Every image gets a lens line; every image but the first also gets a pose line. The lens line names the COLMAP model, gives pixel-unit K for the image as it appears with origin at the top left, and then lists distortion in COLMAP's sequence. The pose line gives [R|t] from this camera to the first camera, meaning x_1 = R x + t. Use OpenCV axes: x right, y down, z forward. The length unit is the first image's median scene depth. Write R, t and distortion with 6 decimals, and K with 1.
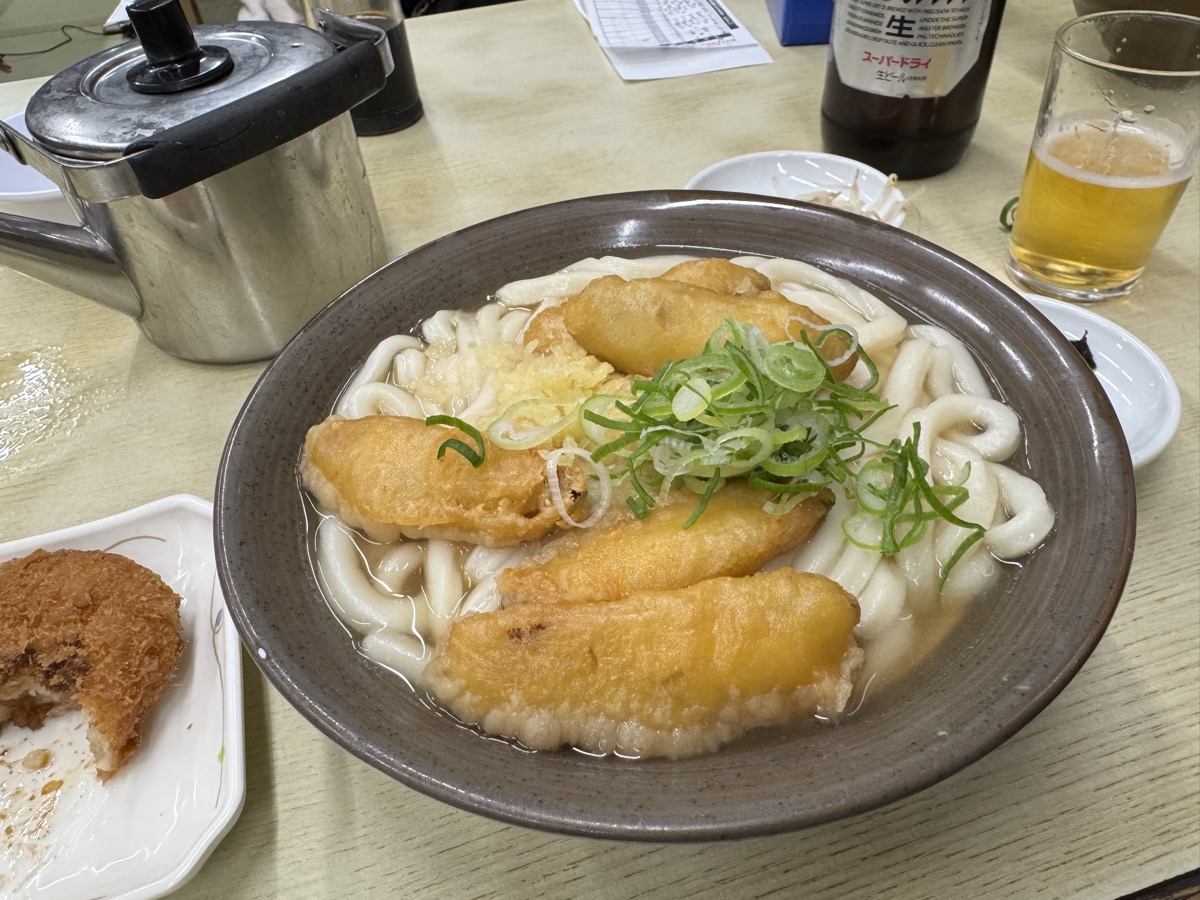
lens RADIAL K [[926.5, 0, 541.0], [0, 926.5, 425.3], [0, 0, 1]] dist [0.001708, 0.003496]
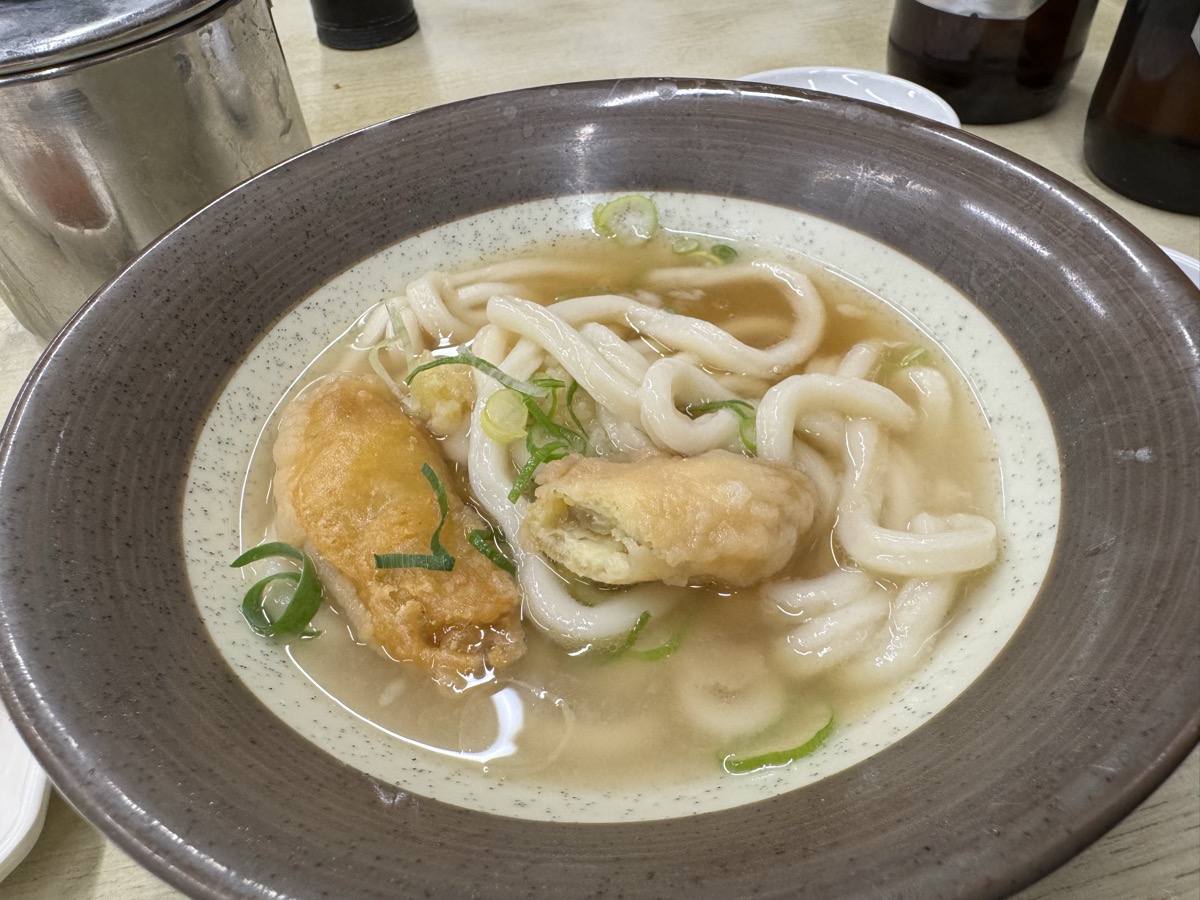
lens RADIAL K [[926.5, 0, 541.0], [0, 926.5, 425.3], [0, 0, 1]] dist [0.001708, 0.003496]
pose [[0.998502, 0.041730, -0.035398, 0.089587], [-0.040538, 0.998608, 0.033735, 0.027328], [0.036756, -0.032250, 0.998804, 0.220345]]
